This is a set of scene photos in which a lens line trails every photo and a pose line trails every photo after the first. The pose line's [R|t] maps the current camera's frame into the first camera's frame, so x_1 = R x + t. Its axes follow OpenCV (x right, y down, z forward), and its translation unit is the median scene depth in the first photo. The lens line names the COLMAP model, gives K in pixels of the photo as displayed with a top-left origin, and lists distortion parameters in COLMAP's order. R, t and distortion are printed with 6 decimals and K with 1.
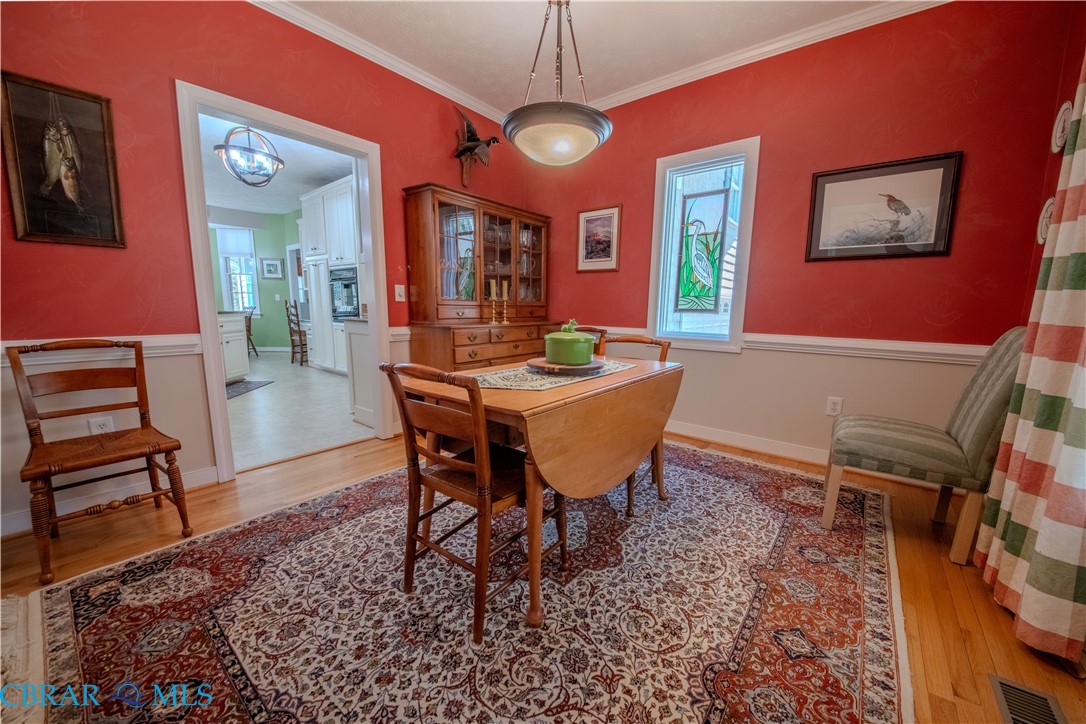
lens RADIAL K [[394.2, 0, 540.8], [0, 394.2, 363.4], [0, 0, 1]] dist [0.017084, -0.014765]
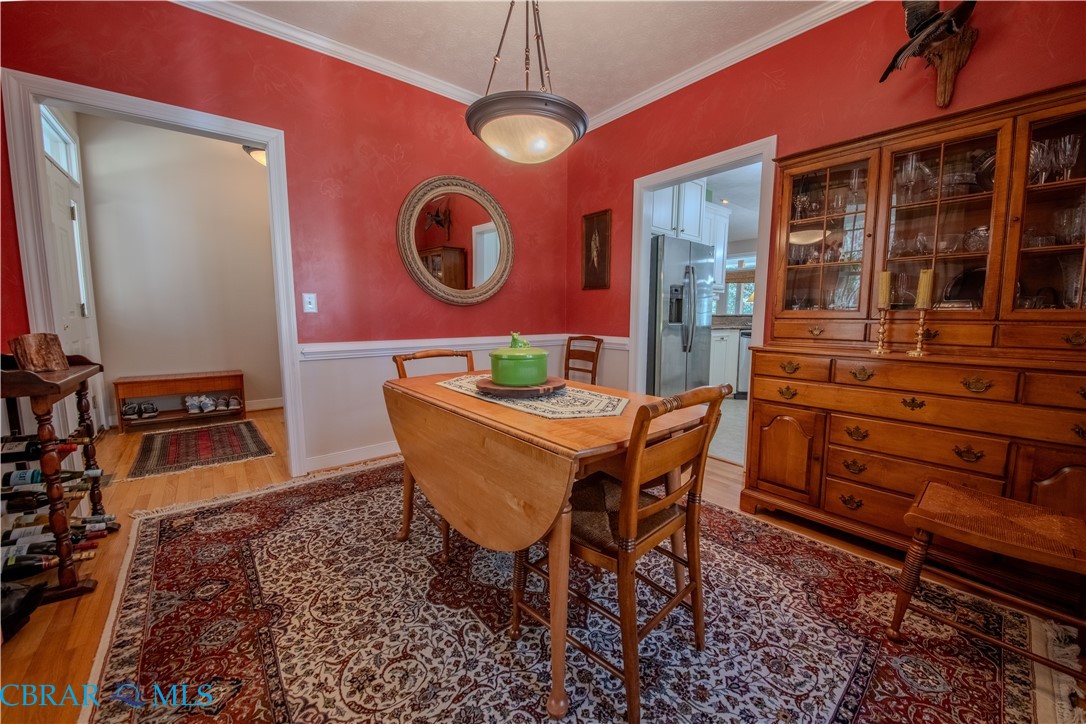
lens RADIAL K [[396.3, 0, 546.7], [0, 396.3, 354.0], [0, 0, 1]] dist [0.039118, -0.026947]
pose [[-0.180012, 0.078976, -0.980489, 1.105835], [-0.150749, 0.982782, 0.106837, -0.197916], [0.972044, 0.167040, -0.165007, 1.454854]]
